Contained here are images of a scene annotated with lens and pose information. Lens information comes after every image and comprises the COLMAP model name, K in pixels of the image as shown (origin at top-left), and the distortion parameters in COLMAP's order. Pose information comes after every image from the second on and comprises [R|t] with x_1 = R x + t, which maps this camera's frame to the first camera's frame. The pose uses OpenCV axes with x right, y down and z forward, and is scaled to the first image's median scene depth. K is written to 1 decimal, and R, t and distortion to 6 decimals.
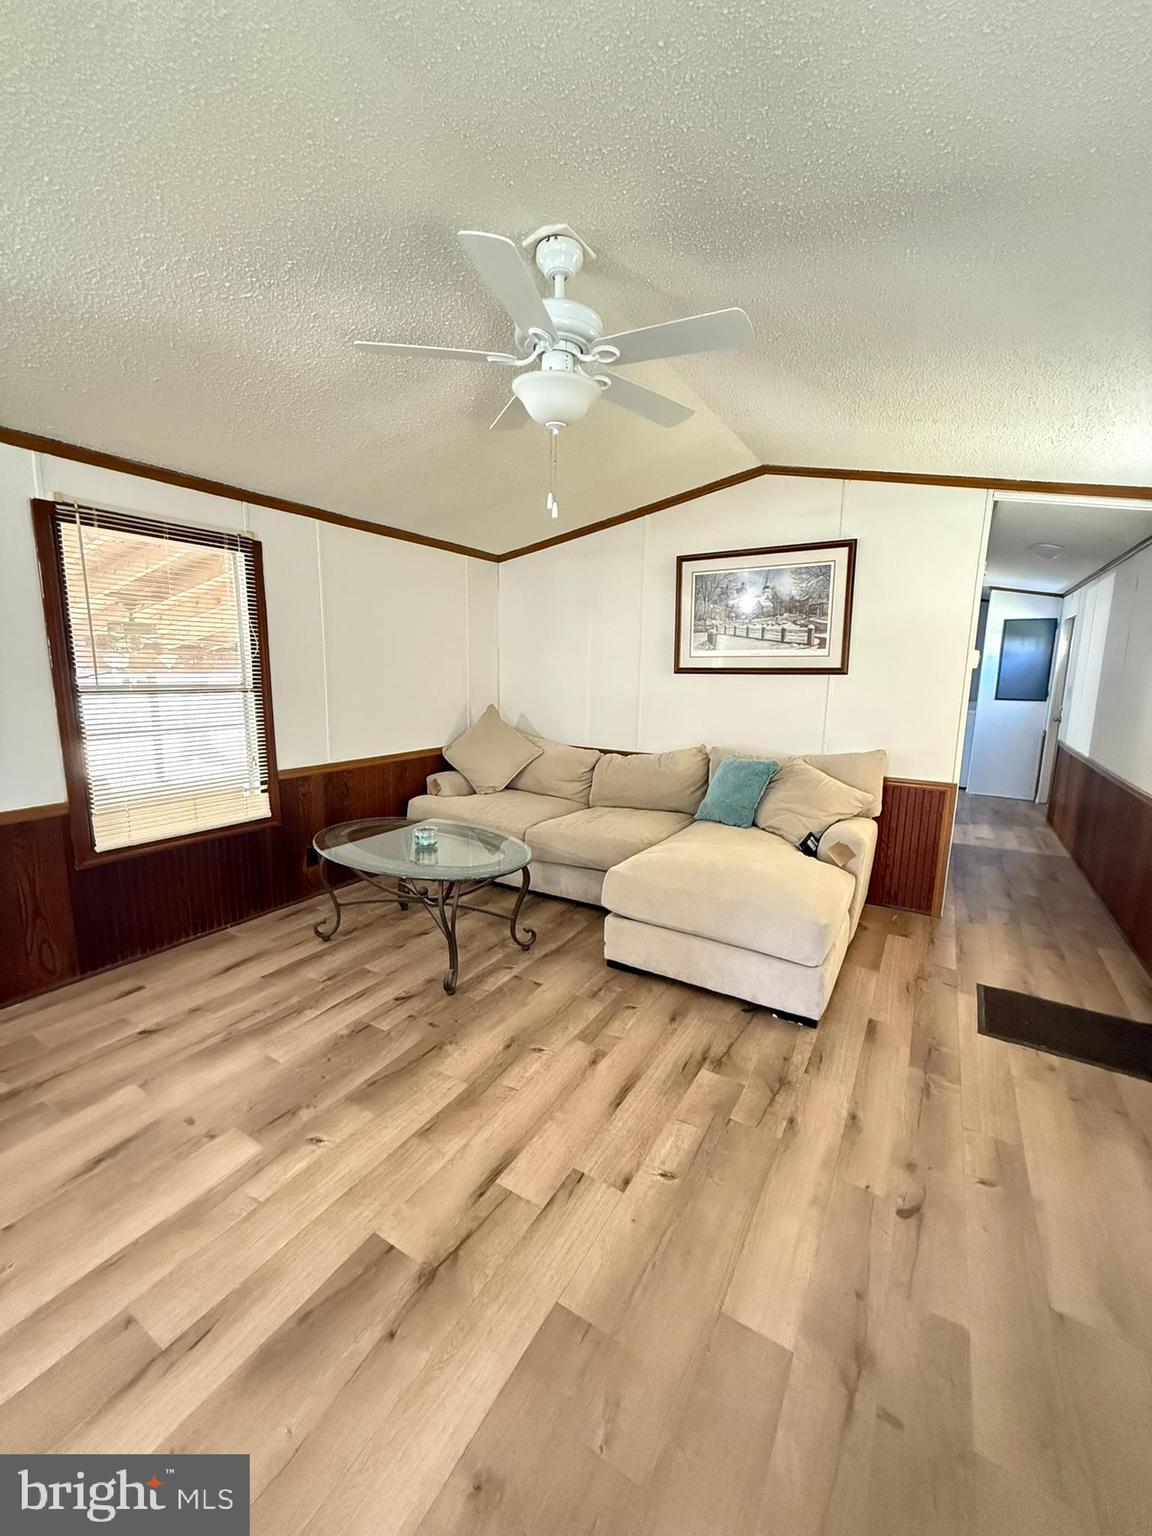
lens RADIAL K [[613.2, 0, 577.7], [0, 613.2, 767.1], [0, 0, 1]] dist [0.000959, 0.000218]
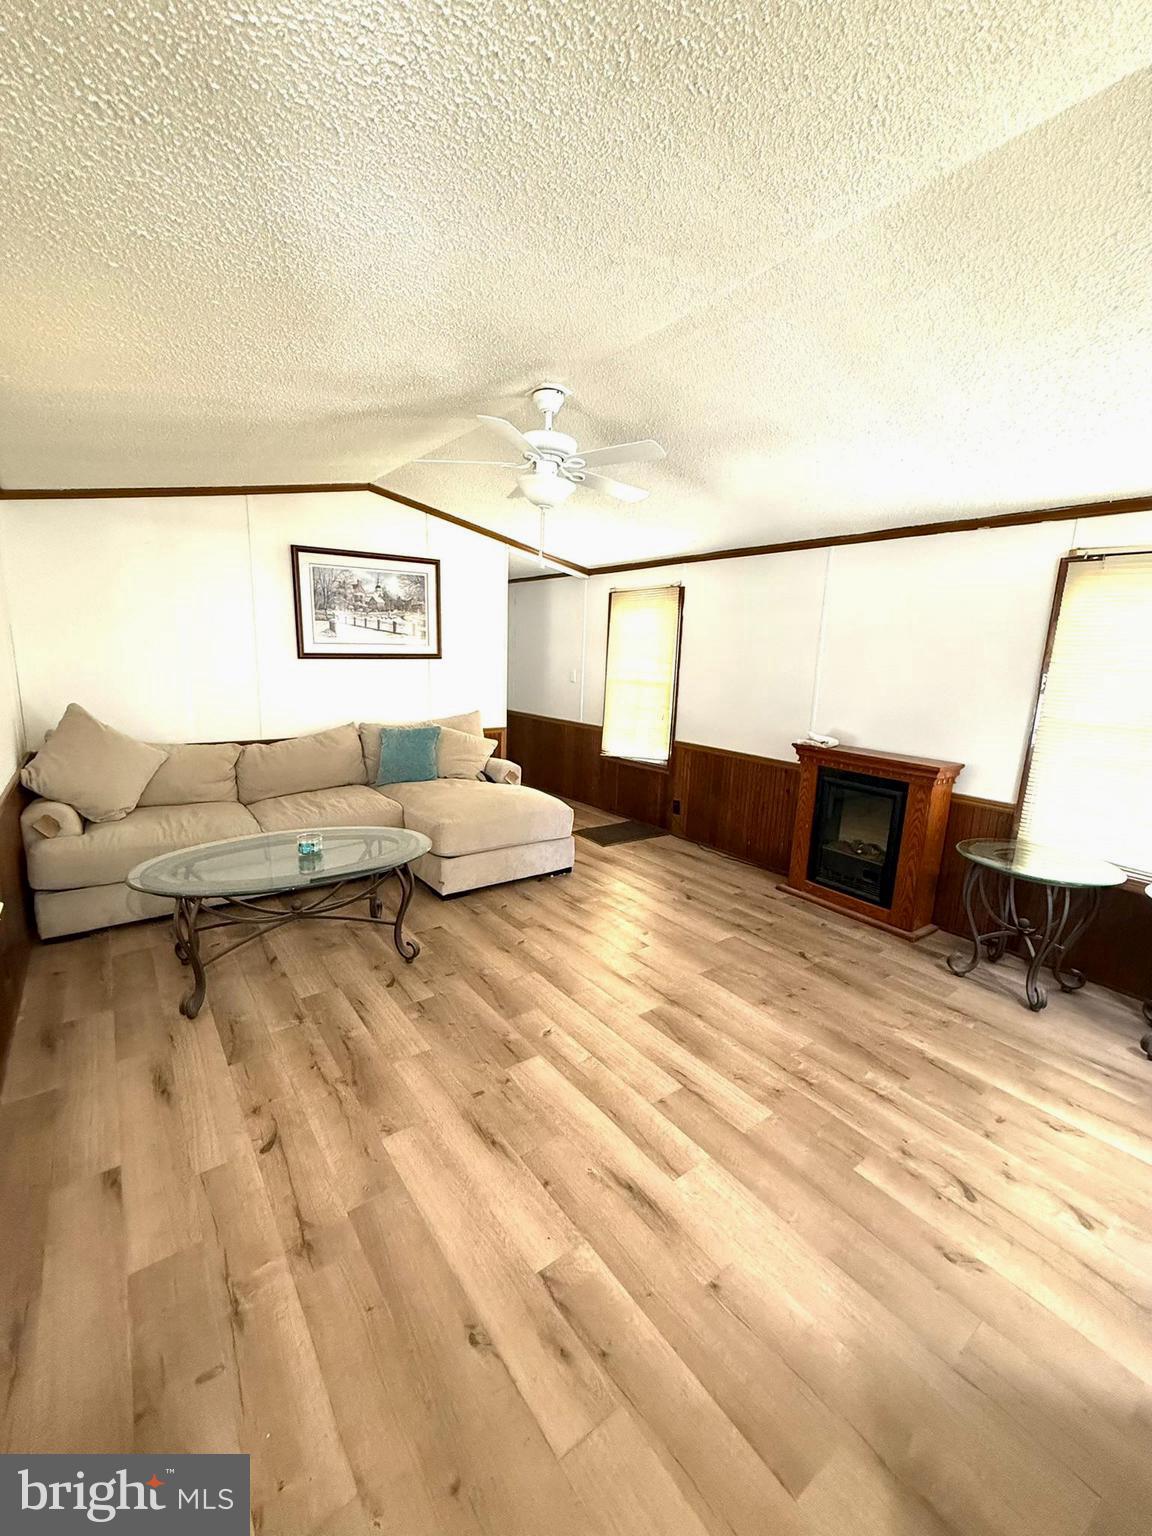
lens RADIAL K [[625.5, 0, 576.6], [0, 625.5, 771.3], [0, 0, 1]] dist [-0.000449, -0.000059]
pose [[0.378877, -0.183437, 0.907085, -1.016973], [0.126034, 0.981254, 0.145794, -0.093009], [-0.916825, 0.059085, 0.394894, 0.246241]]
